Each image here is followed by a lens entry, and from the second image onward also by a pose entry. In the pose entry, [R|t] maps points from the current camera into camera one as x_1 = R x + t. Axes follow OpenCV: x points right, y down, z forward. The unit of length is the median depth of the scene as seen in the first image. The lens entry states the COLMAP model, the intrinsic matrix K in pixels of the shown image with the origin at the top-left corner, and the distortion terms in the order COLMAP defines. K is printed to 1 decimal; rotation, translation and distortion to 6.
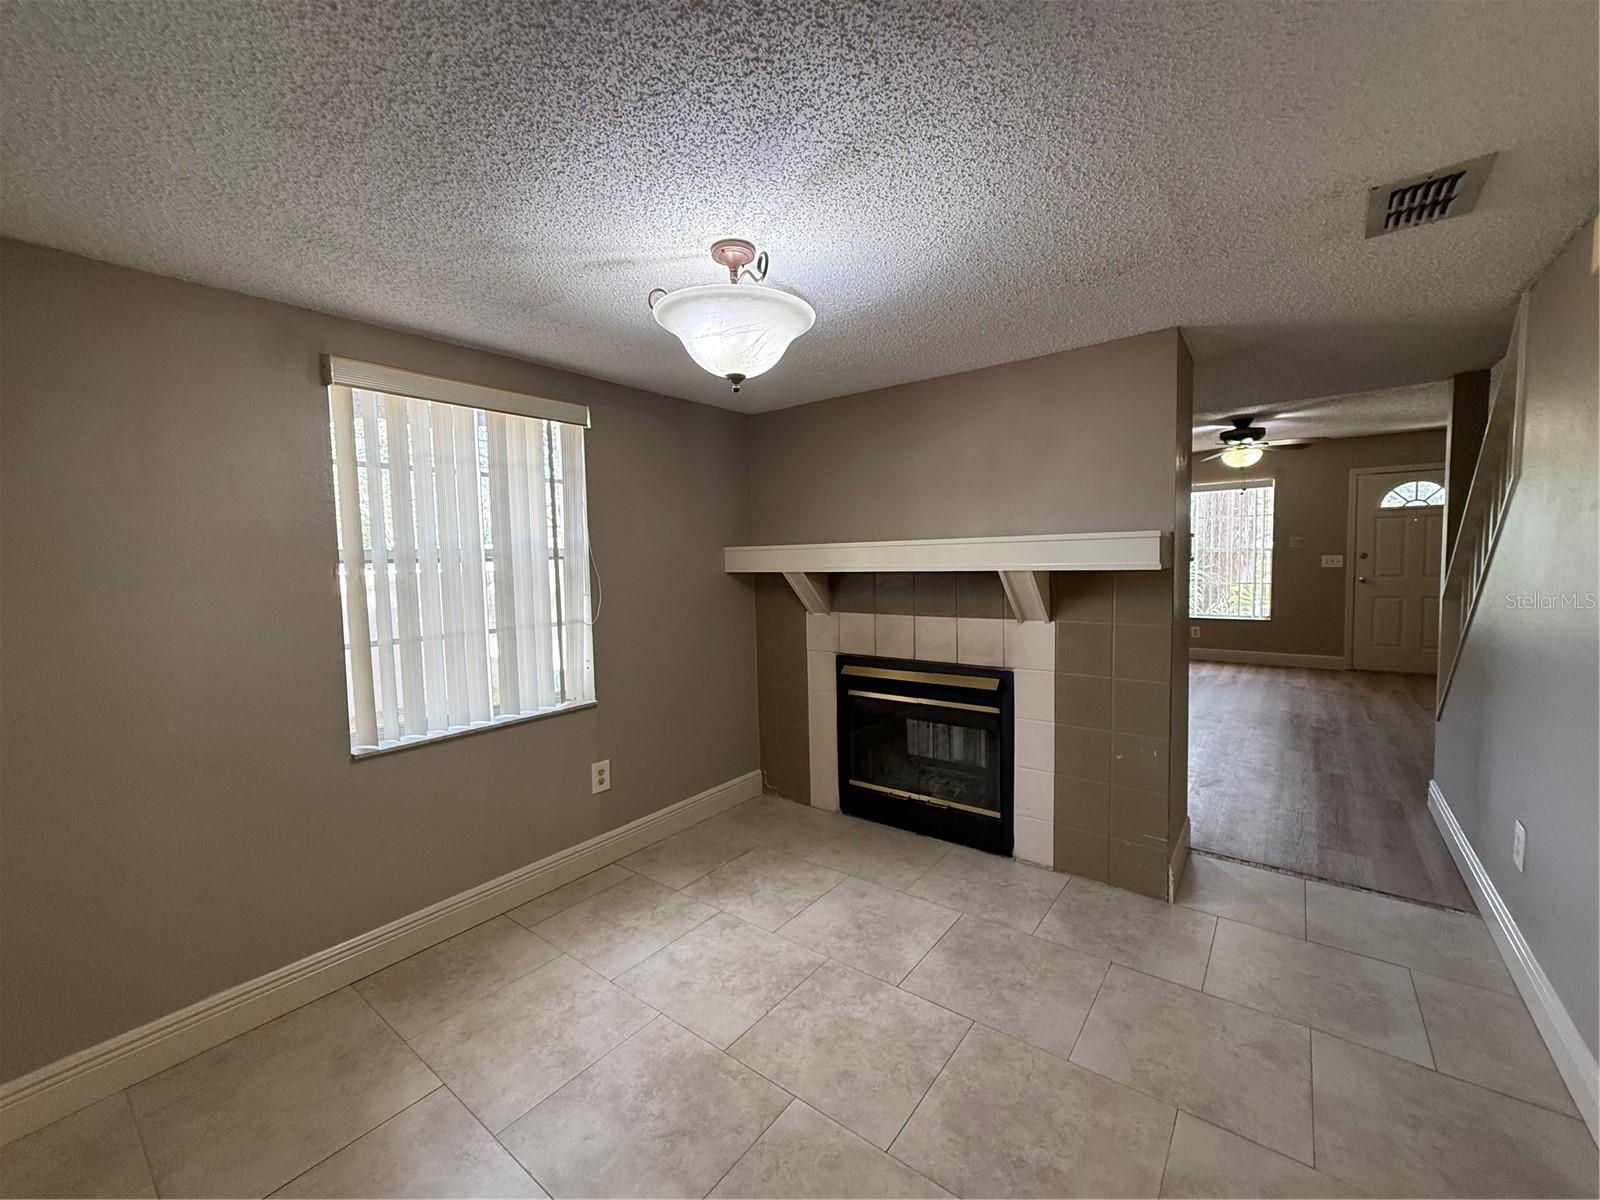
lens RADIAL K [[642.1, 0, 796.2], [0, 642.1, 595.3], [0, 0, 1]] dist [-0.000234, -0.000094]
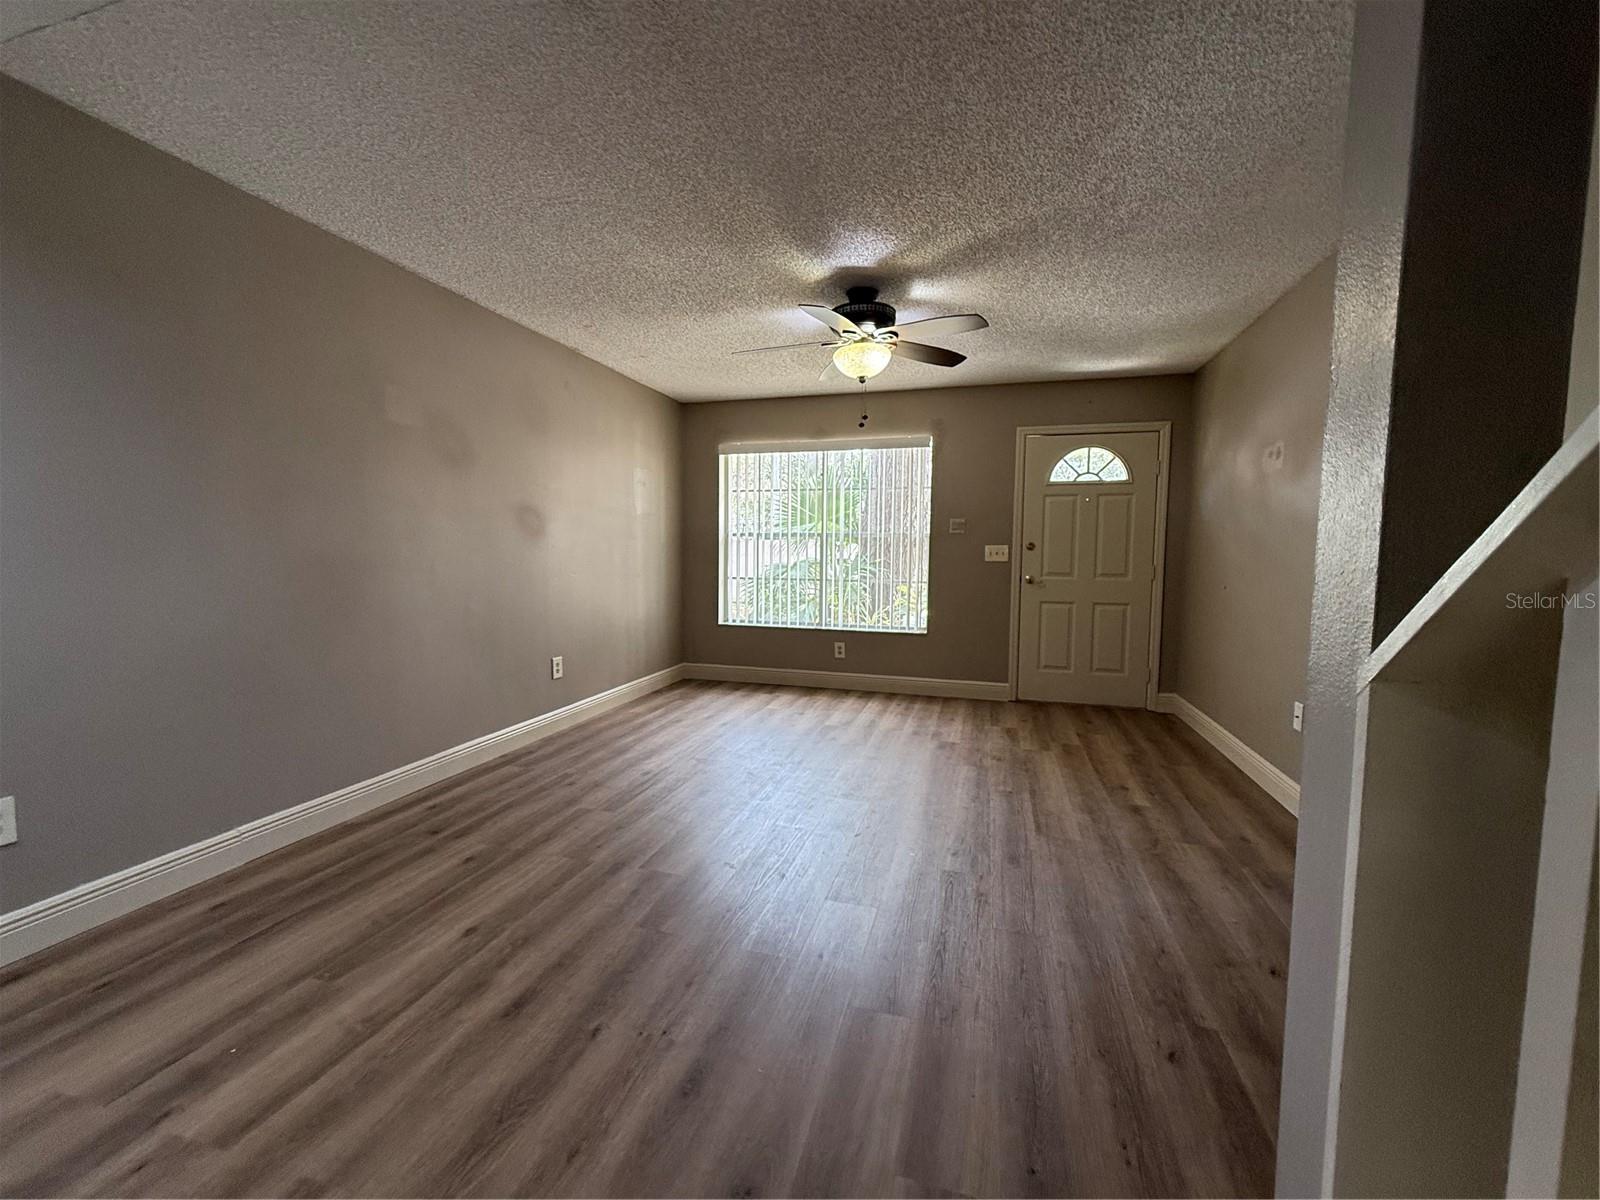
lens RADIAL K [[643.4, 0, 799.7], [0, 643.4, 597.8], [0, 0, 1]] dist [0.000435, -0.000117]
pose [[0.929161, 0.002924, 0.369663, 0.879125], [-0.007412, 0.999915, 0.010720, -0.020841], [-0.369601, -0.012701, 0.929104, 0.991774]]
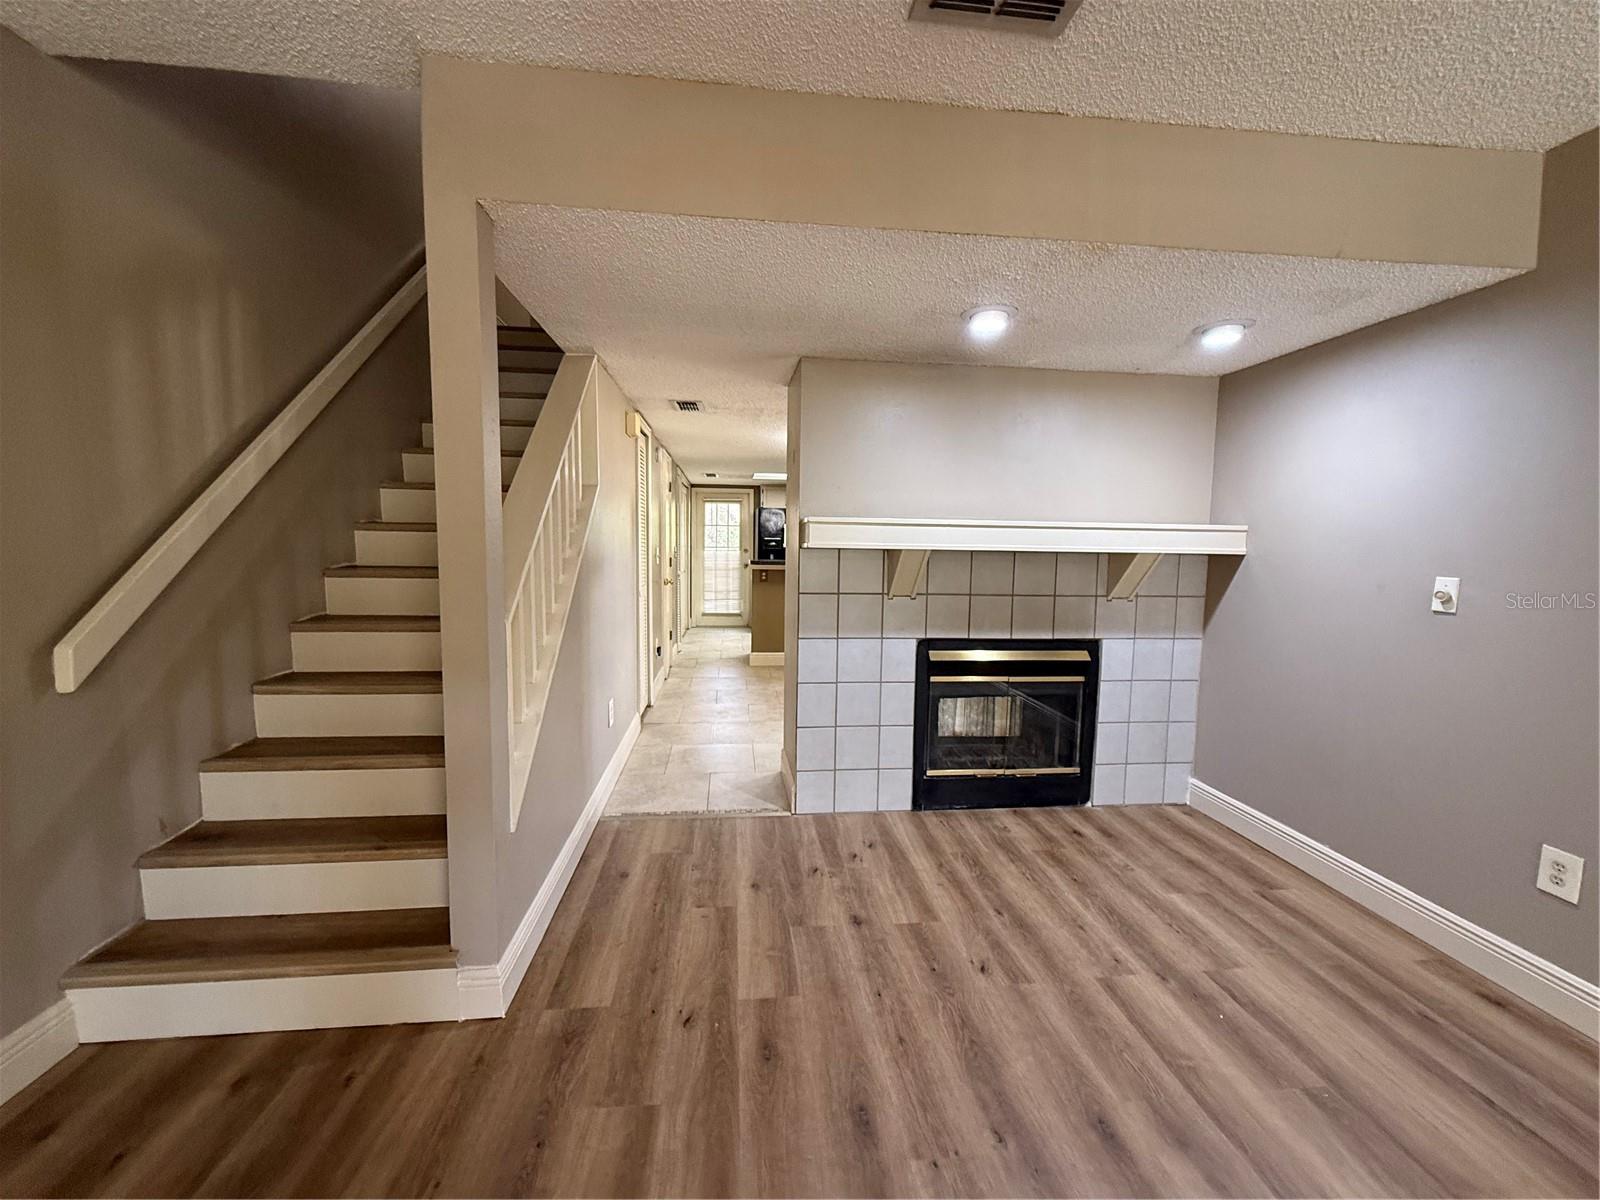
lens RADIAL K [[643.4, 0, 799.7], [0, 643.4, 597.8], [0, 0, 1]] dist [0.000435, -0.000117]
pose [[-0.719681, 0.072584, -0.690500, 1.358736], [-0.040460, 0.988446, 0.146074, -0.124325], [0.693125, 0.133064, -0.708429, 1.773049]]
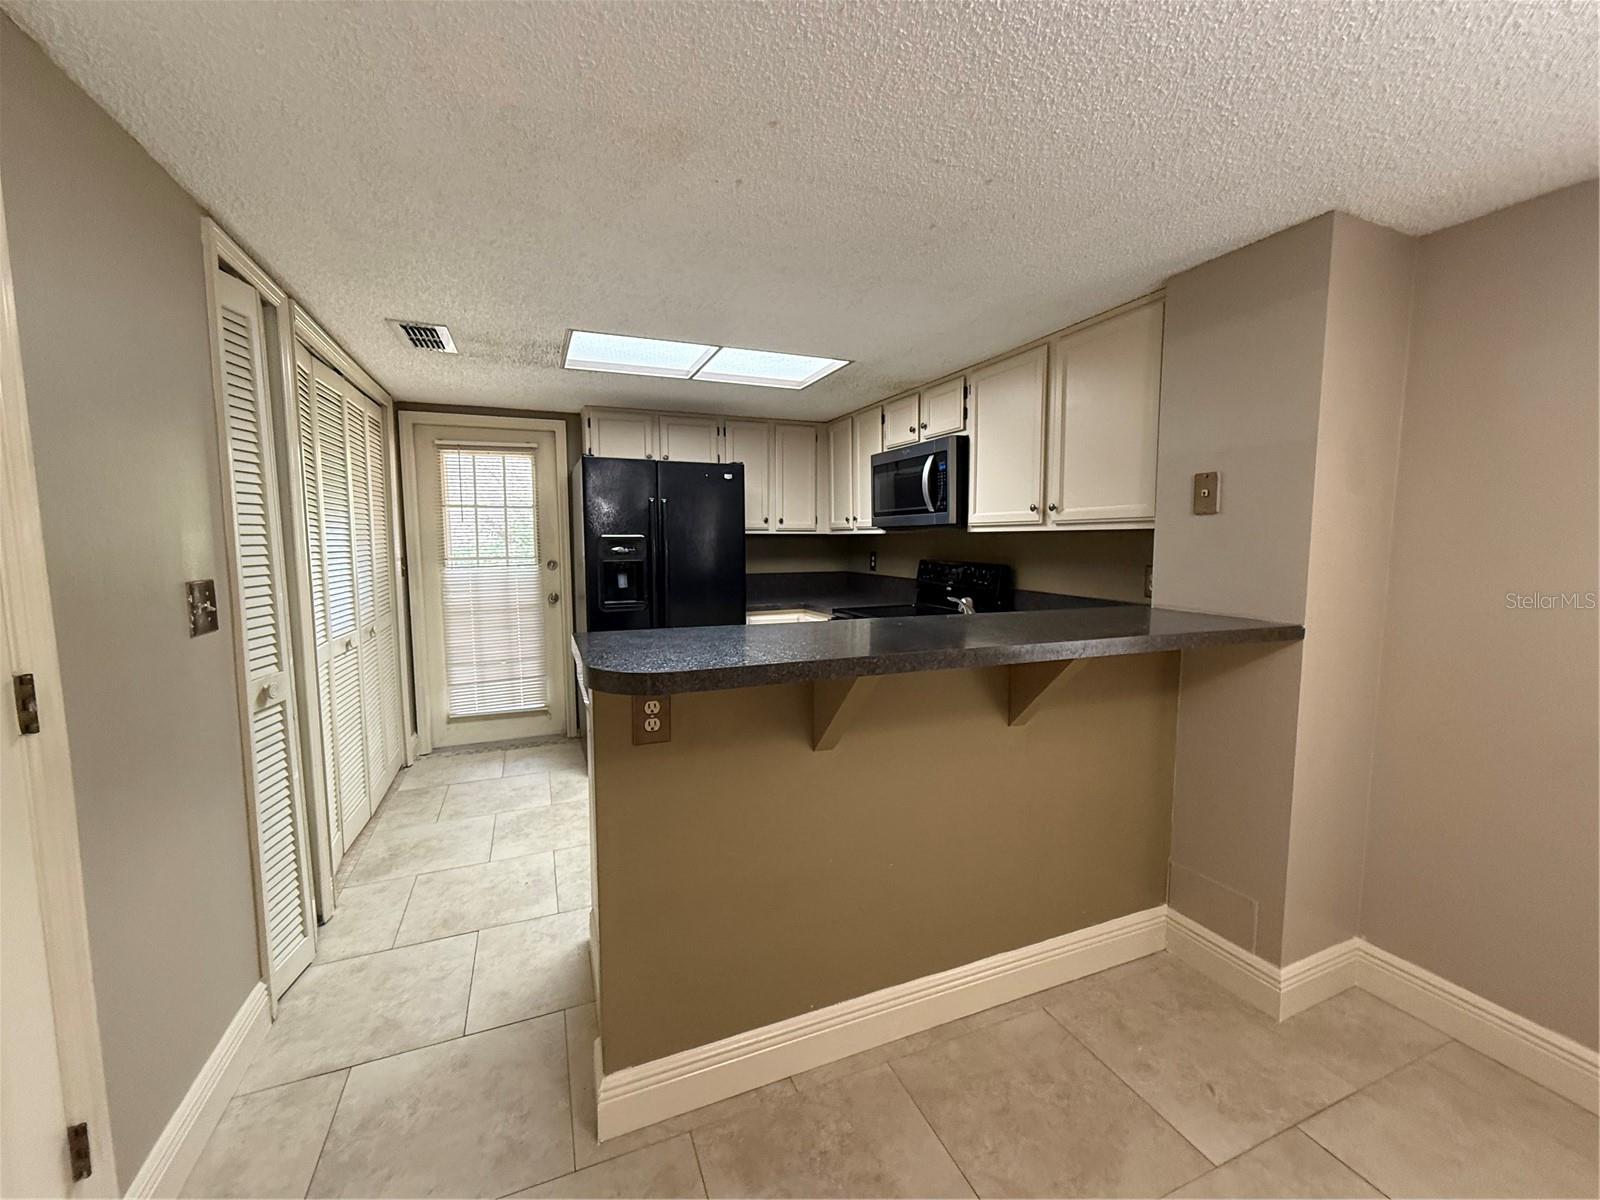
lens RADIAL K [[643.4, 0, 799.7], [0, 643.4, 597.8], [0, 0, 1]] dist [0.000435, -0.000117]
pose [[-0.495761, 0.104961, -0.862093, 0.167346], [-0.039569, 0.988909, 0.143156, -0.017268], [0.867557, 0.105083, -0.486109, 0.315595]]
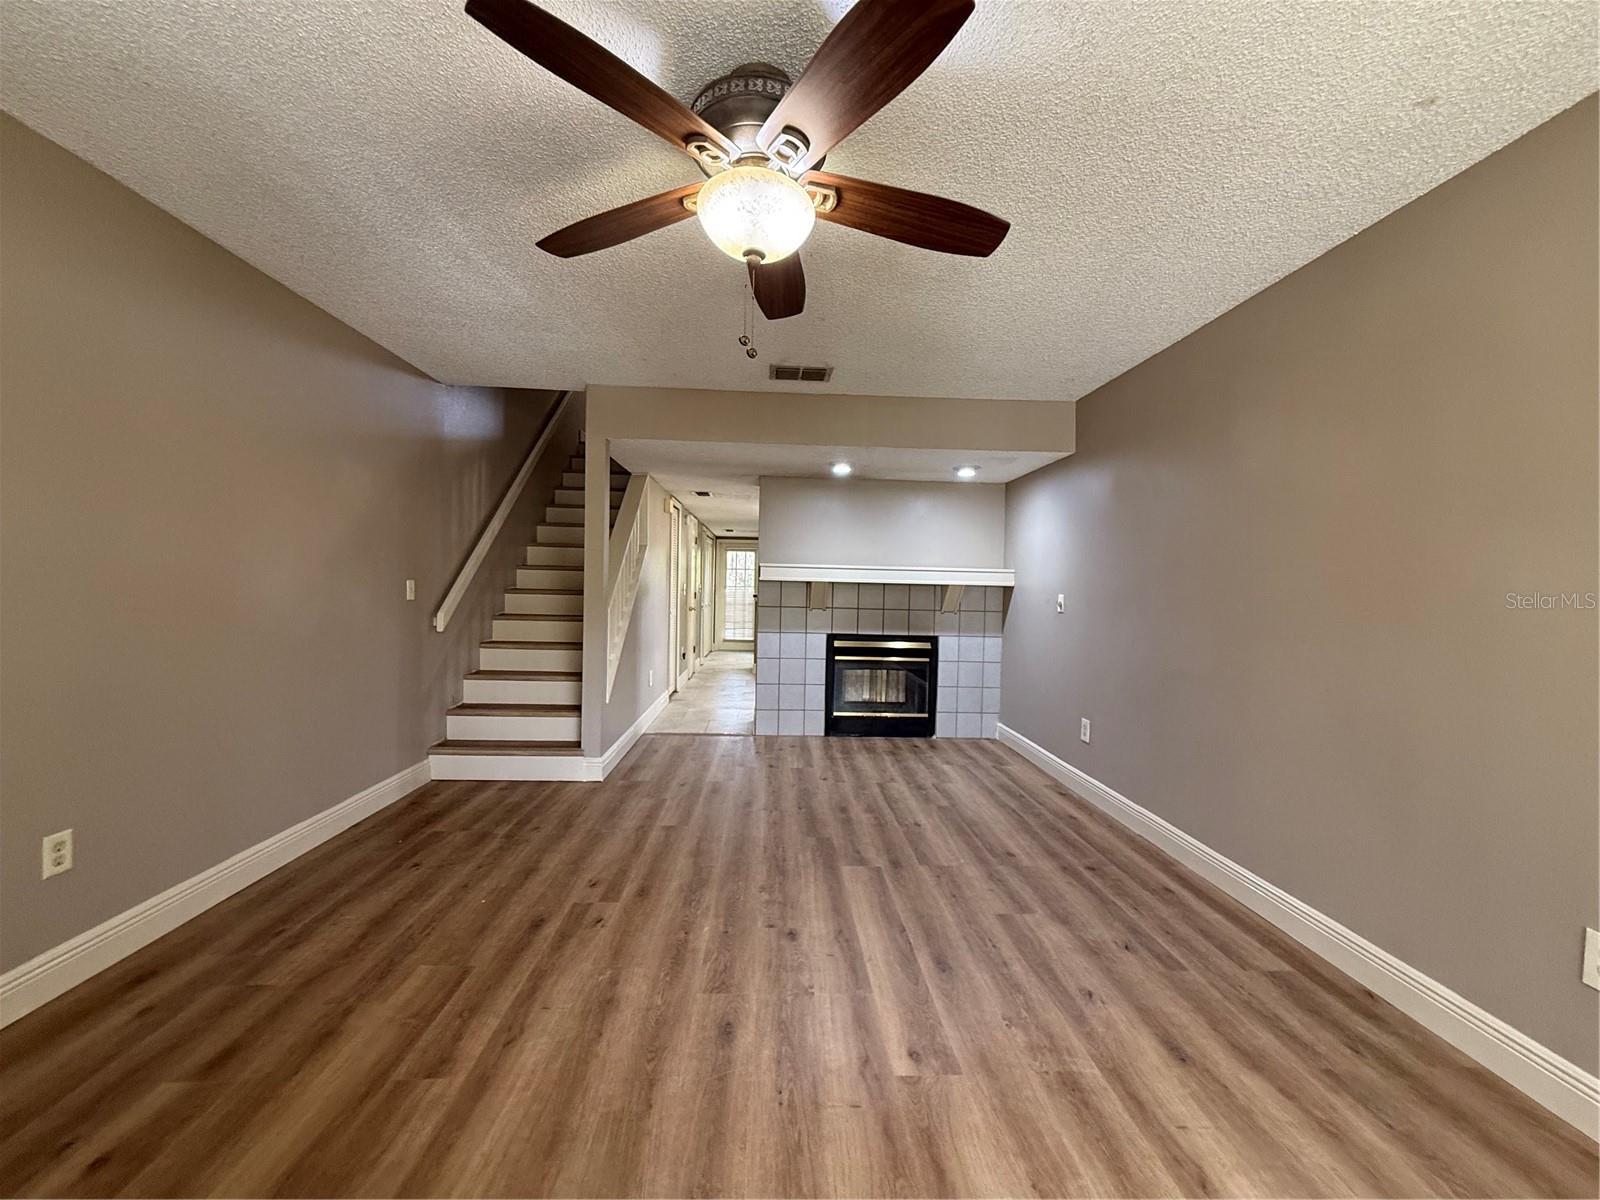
lens RADIAL K [[644.4, 0, 798.9], [0, 644.4, 595.9], [0, 0, 1]] dist [0.000070, -0.000033]
pose [[-0.759256, 0.017114, -0.650567, 1.756828], [-0.043259, 0.996116, 0.076691, -0.155717], [0.649353, 0.086370, -0.755567, 2.515070]]
